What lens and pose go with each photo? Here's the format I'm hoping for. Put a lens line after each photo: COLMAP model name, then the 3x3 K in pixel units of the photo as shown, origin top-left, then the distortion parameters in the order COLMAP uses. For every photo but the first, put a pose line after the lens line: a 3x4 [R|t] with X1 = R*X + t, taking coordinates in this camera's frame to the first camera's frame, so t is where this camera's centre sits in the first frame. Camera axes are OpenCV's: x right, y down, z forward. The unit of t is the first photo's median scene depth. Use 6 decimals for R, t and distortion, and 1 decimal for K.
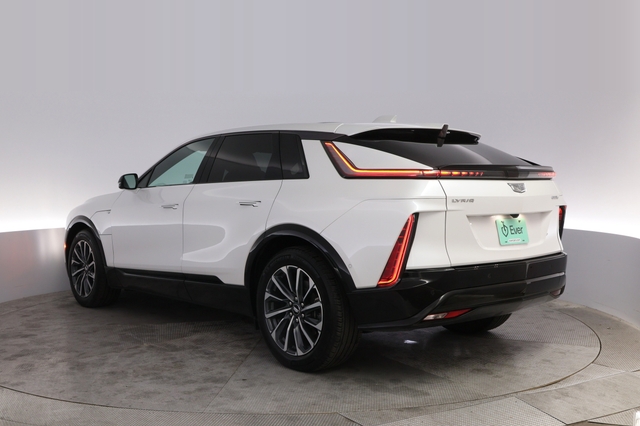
lens RADIAL K [[531.7, 0, 320.0], [0, 531.7, 213.0], [0, 0, 1]] dist [-0.002418, -0.000447]
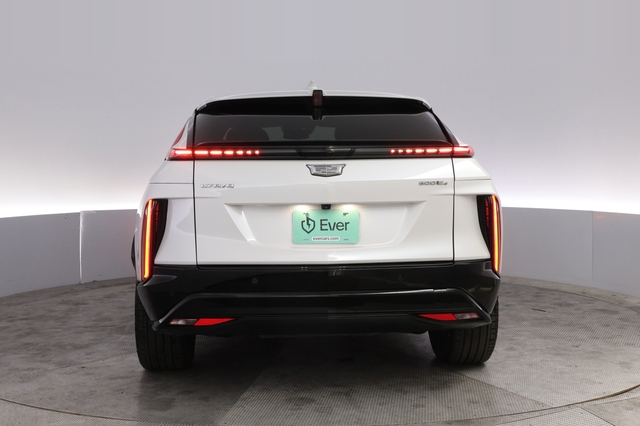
lens RADIAL K [[531.7, 0, 320.0], [0, 531.7, 213.0], [0, 0, 1]] dist [-0.002418, -0.000447]
pose [[0.909227, 0.038794, -0.414489, 0.578523], [-0.020818, 0.998640, 0.047801, -0.019151], [0.415780, -0.034833, 0.908798, 0.249304]]
